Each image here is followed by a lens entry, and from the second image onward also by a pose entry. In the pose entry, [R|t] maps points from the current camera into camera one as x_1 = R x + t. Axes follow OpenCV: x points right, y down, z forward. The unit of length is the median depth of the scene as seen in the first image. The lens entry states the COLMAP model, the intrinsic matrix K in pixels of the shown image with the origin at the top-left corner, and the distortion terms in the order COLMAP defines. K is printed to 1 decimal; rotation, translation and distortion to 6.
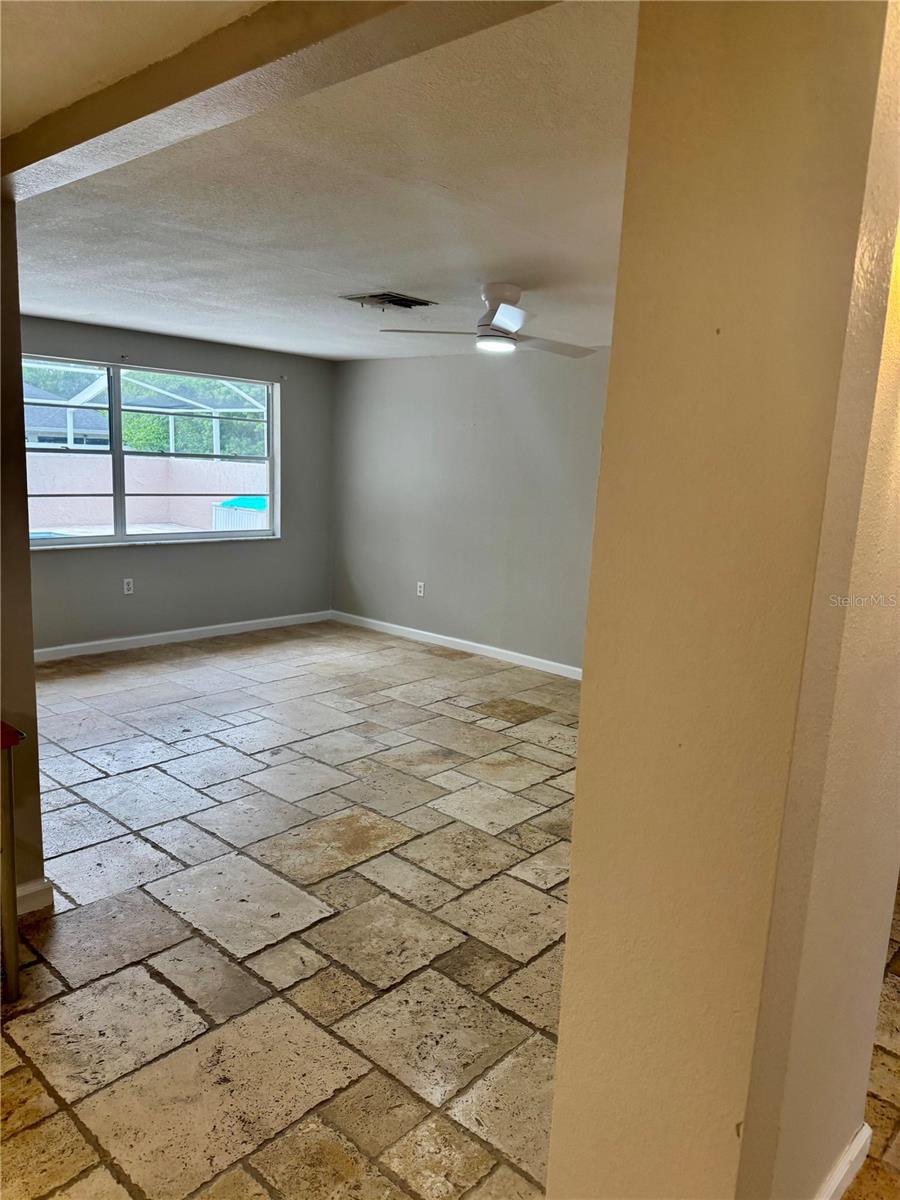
lens RADIAL K [[836.6, 0, 454.2], [0, 836.6, 591.4], [0, 0, 1]] dist [0.070526, -0.092848]
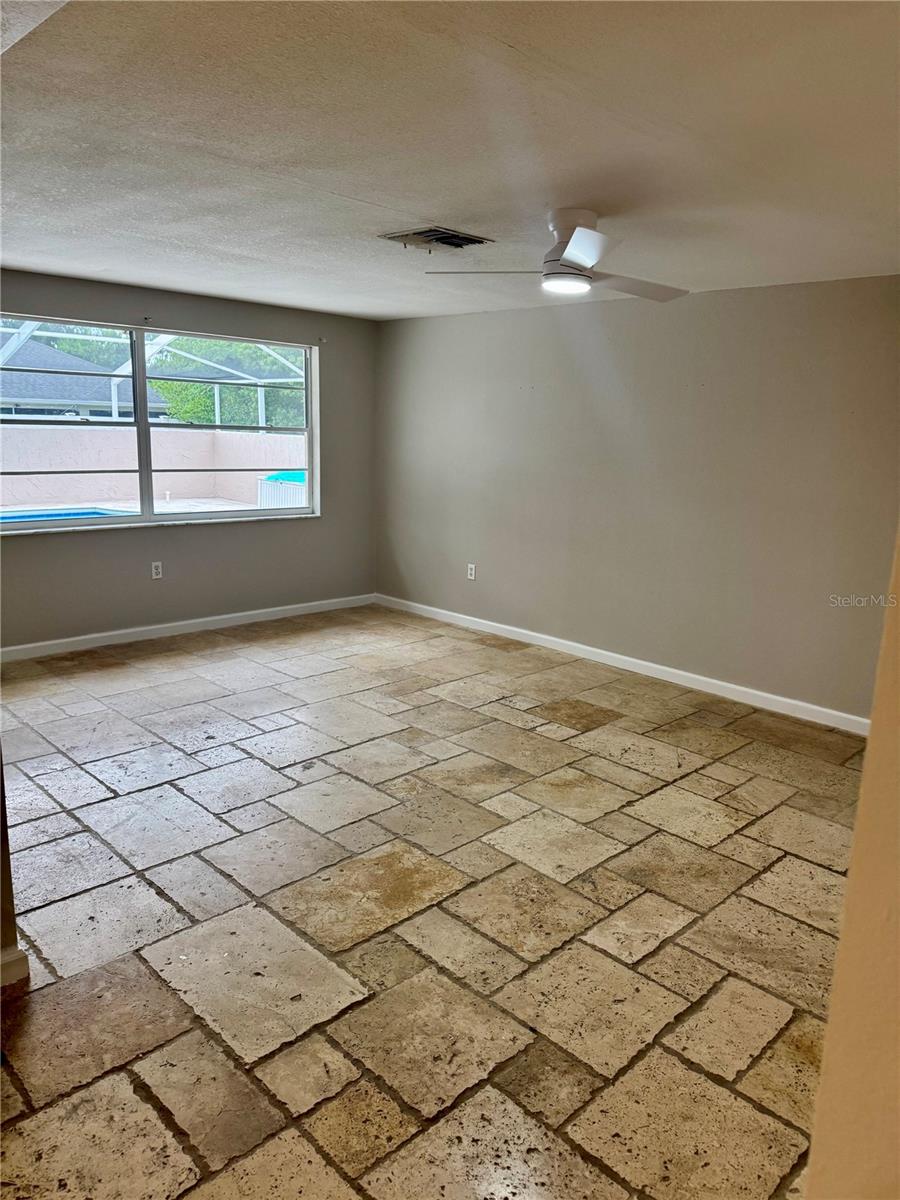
lens RADIAL K [[836.6, 0, 448.9], [0, 836.6, 590.2], [0, 0, 1]] dist [0.070526, -0.092848]
pose [[0.997891, 0.001302, -0.064906, -0.009680], [0.000847, 0.999453, 0.033072, -0.021647], [0.064914, -0.033057, 0.997343, 0.149757]]
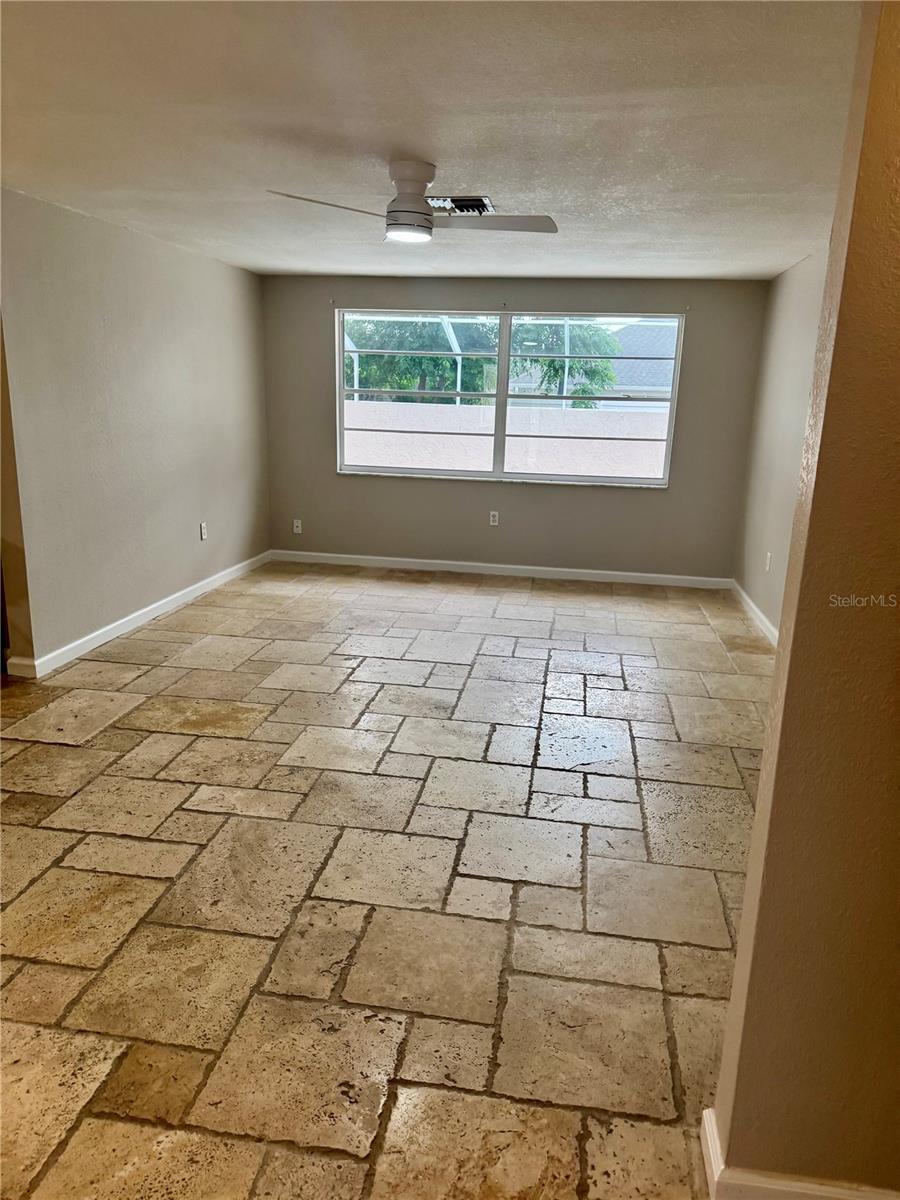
lens RADIAL K [[836.6, 0, 459.6], [0, 836.6, 604.7], [0, 0, 1]] dist [0.070526, -0.092848]
pose [[0.547090, 0.180758, -0.817324, 0.780258], [-0.144805, 0.982123, 0.120276, -0.030600], [0.824454, 0.052551, 0.563484, 0.528497]]
